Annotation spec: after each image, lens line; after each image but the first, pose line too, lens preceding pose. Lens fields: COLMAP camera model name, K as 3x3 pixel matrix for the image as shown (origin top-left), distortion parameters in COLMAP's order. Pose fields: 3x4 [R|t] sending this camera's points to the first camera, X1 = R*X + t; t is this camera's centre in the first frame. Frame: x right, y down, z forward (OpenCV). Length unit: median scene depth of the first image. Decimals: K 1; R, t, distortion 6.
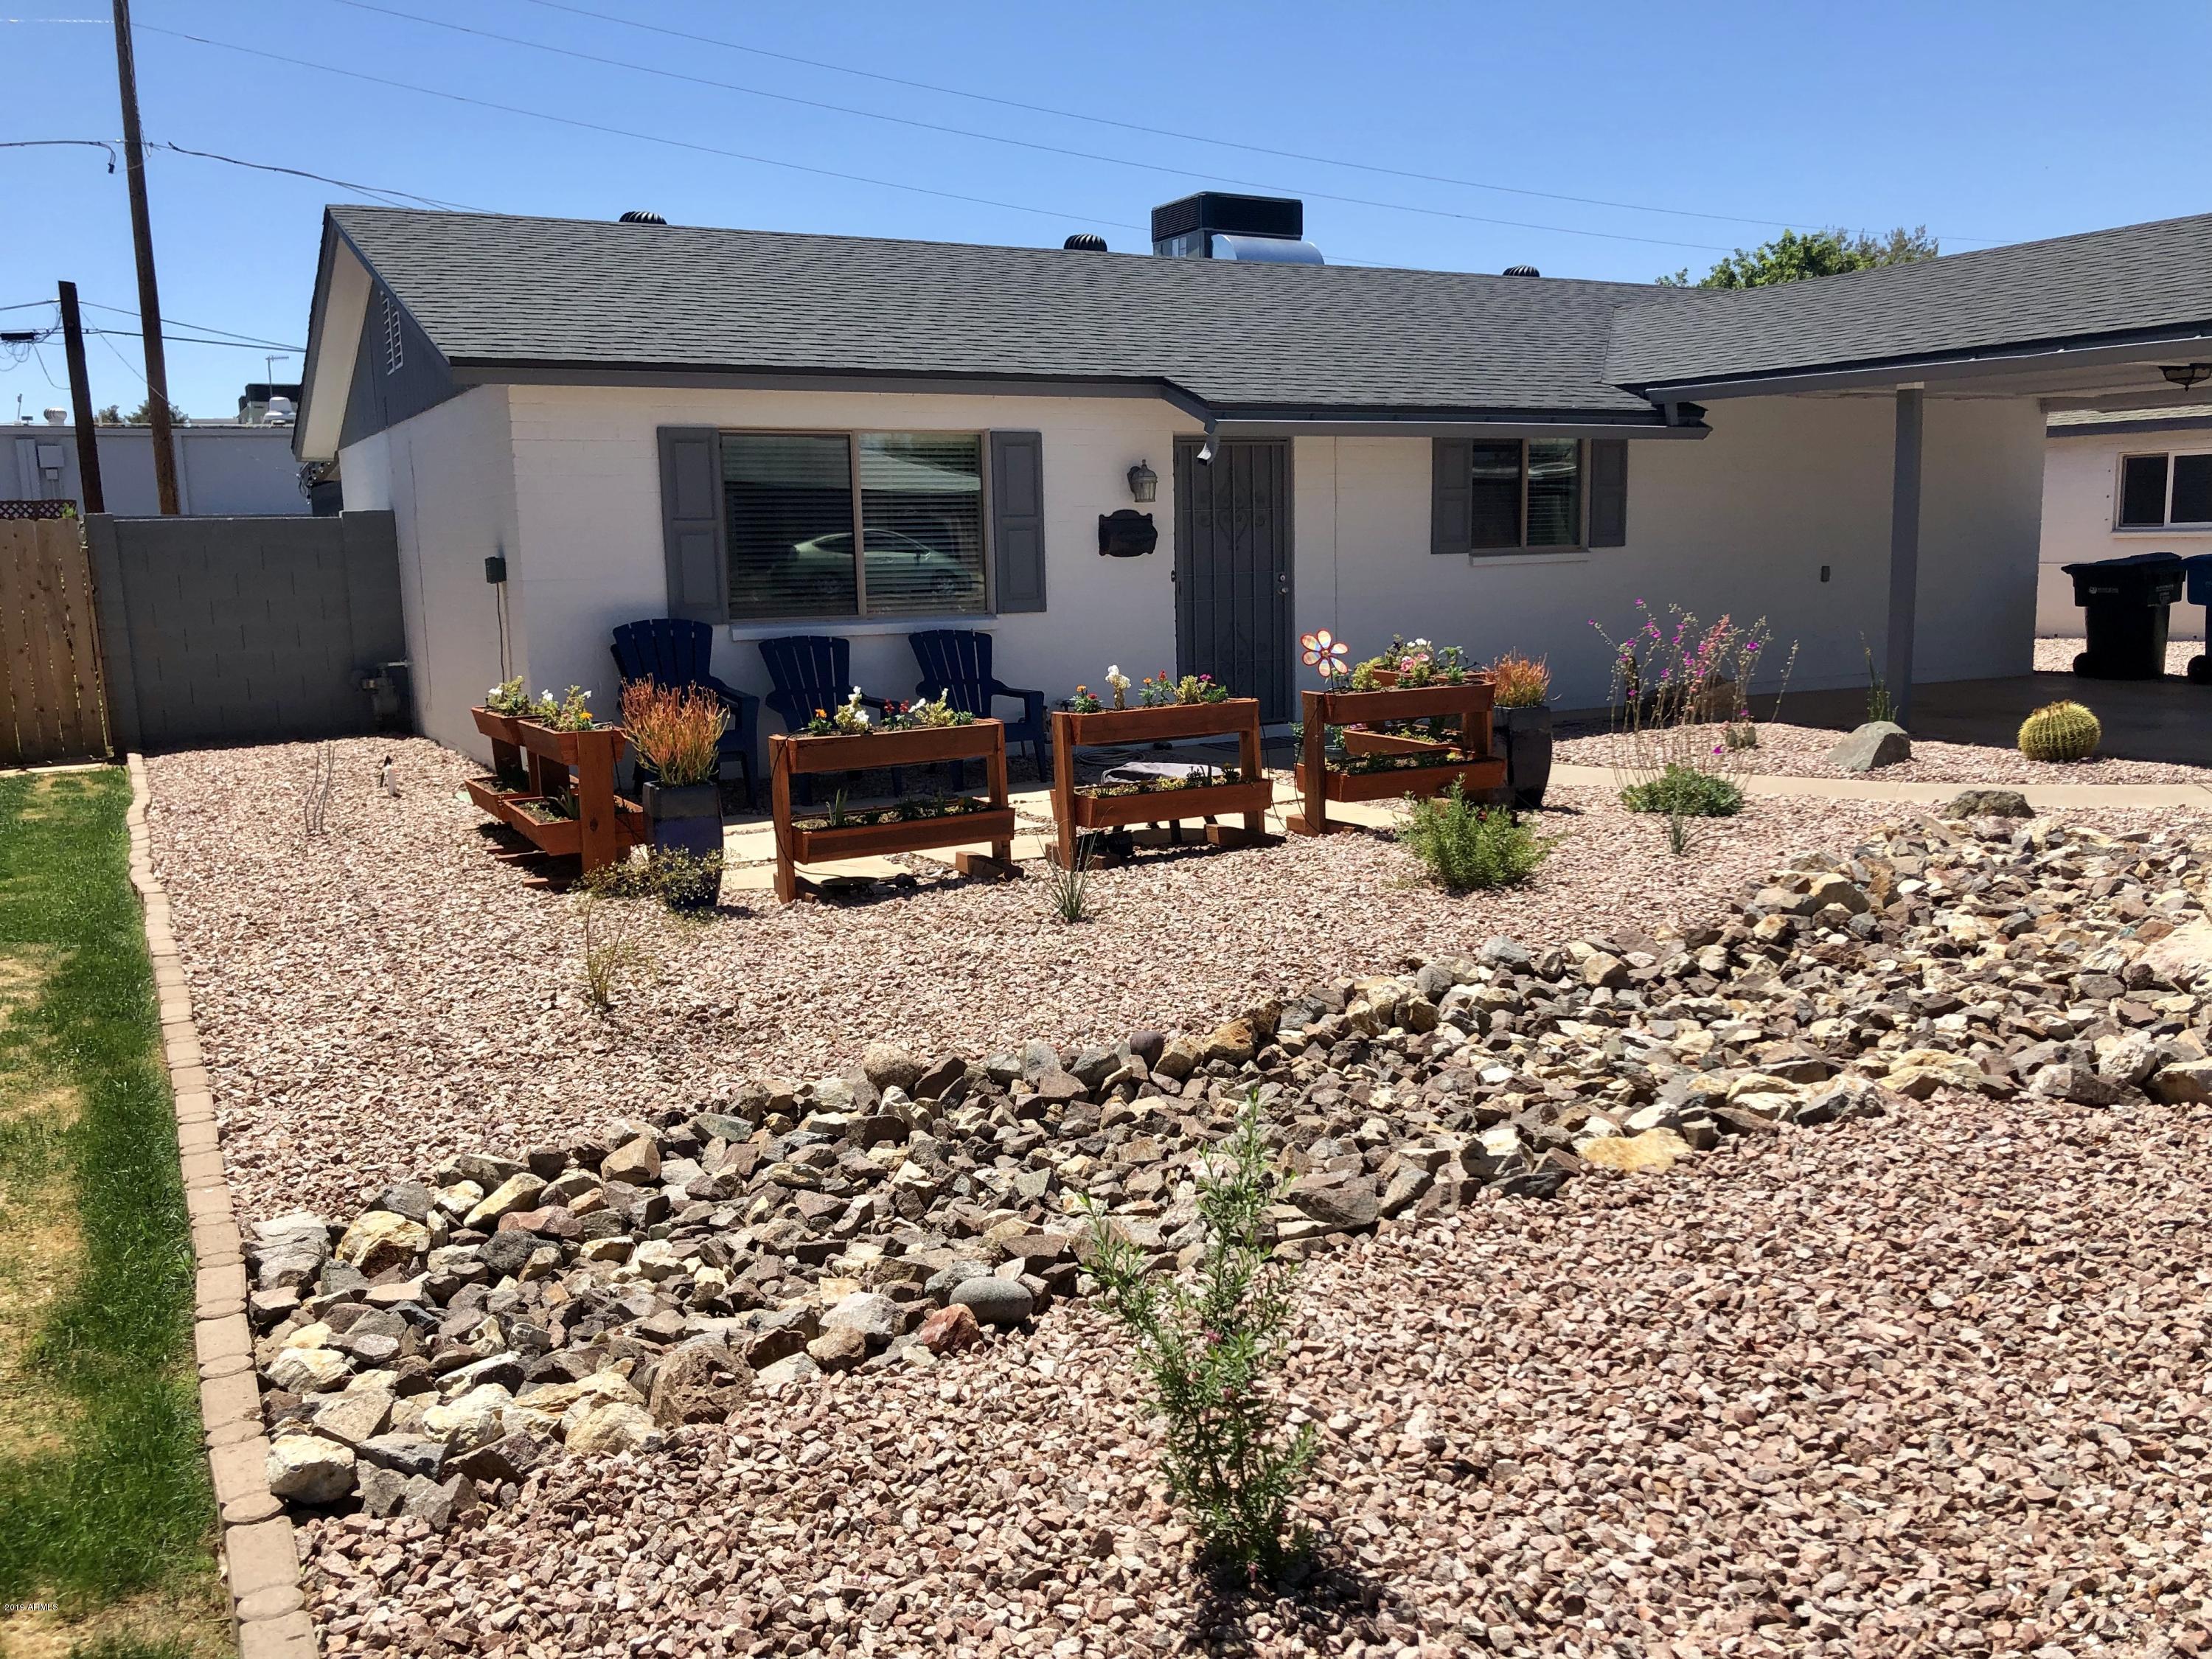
lens RADIAL K [[1770.4, 0, 1106.0], [0, 1770.4, 829.5], [0, 0, 1]] dist [0.113865, -0.120319]
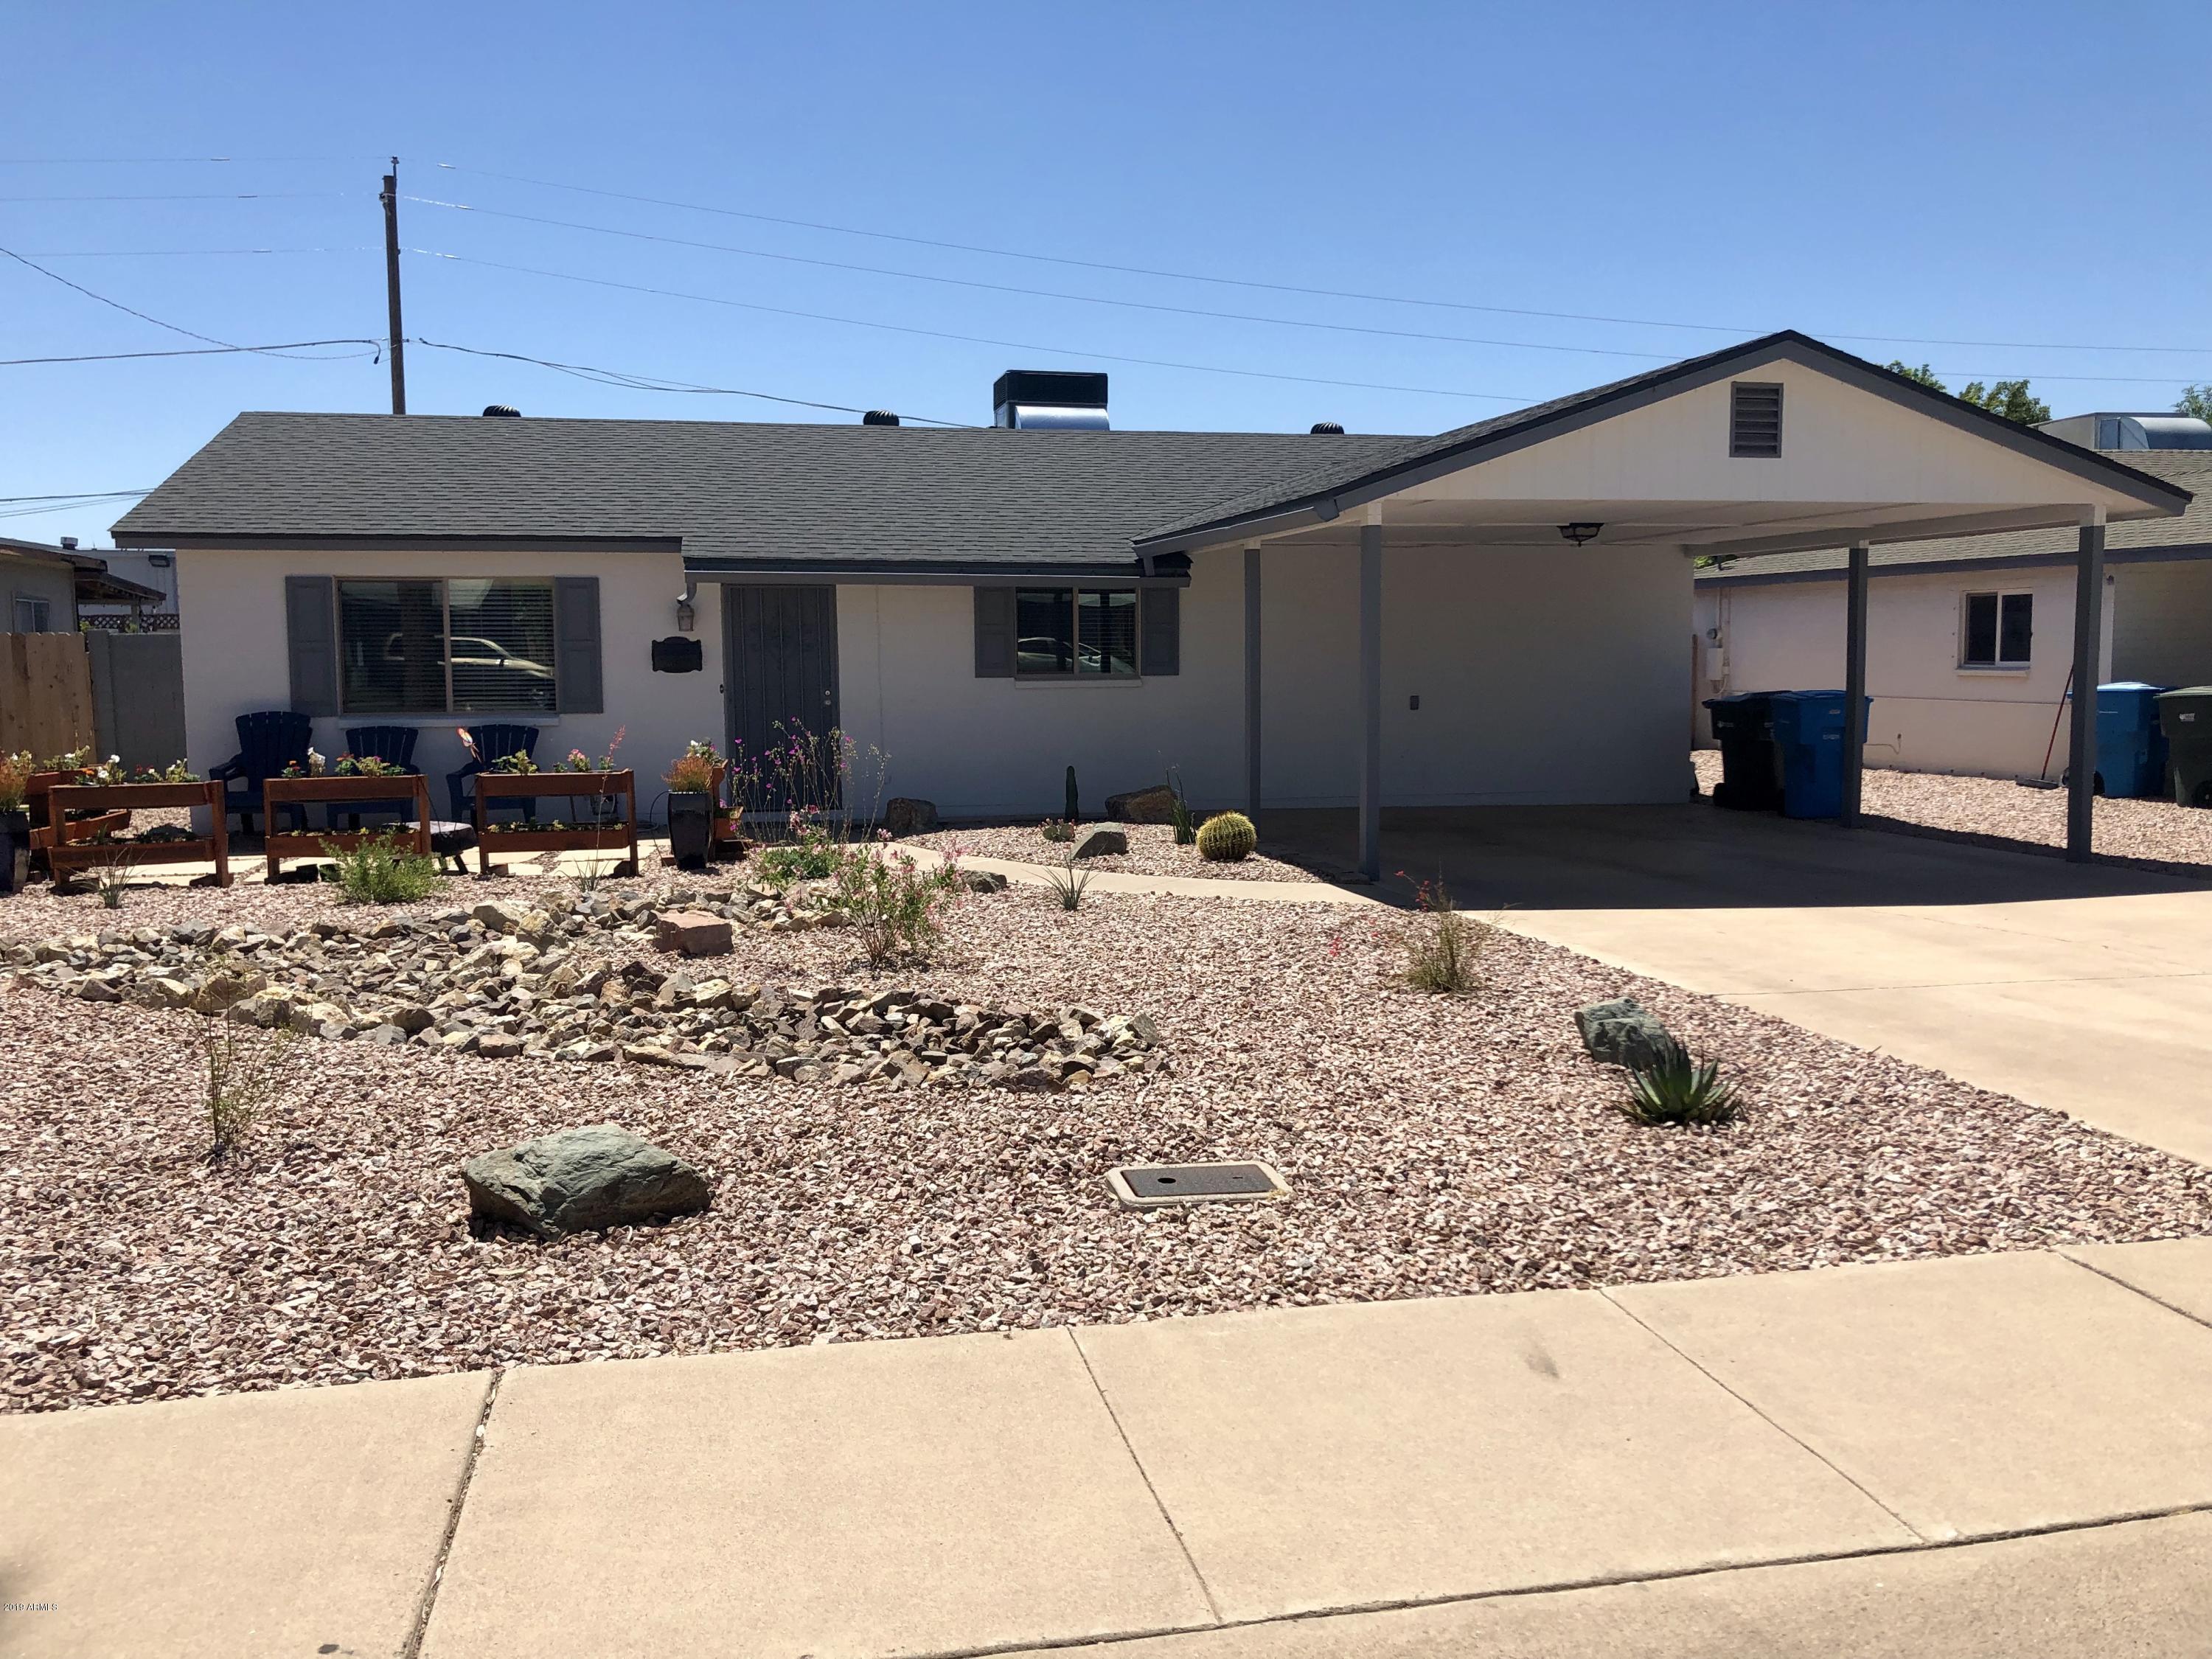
lens RADIAL K [[1827.0, 0, 1106.0], [0, 1827.0, 829.5], [0, 0, 1]] dist [0.077151, 0.004306]
pose [[0.955686, 0.044381, -0.291024, 0.669997], [-0.062165, 0.996703, -0.052145, 0.010350], [0.287750, 0.067926, 0.955294, -0.172569]]
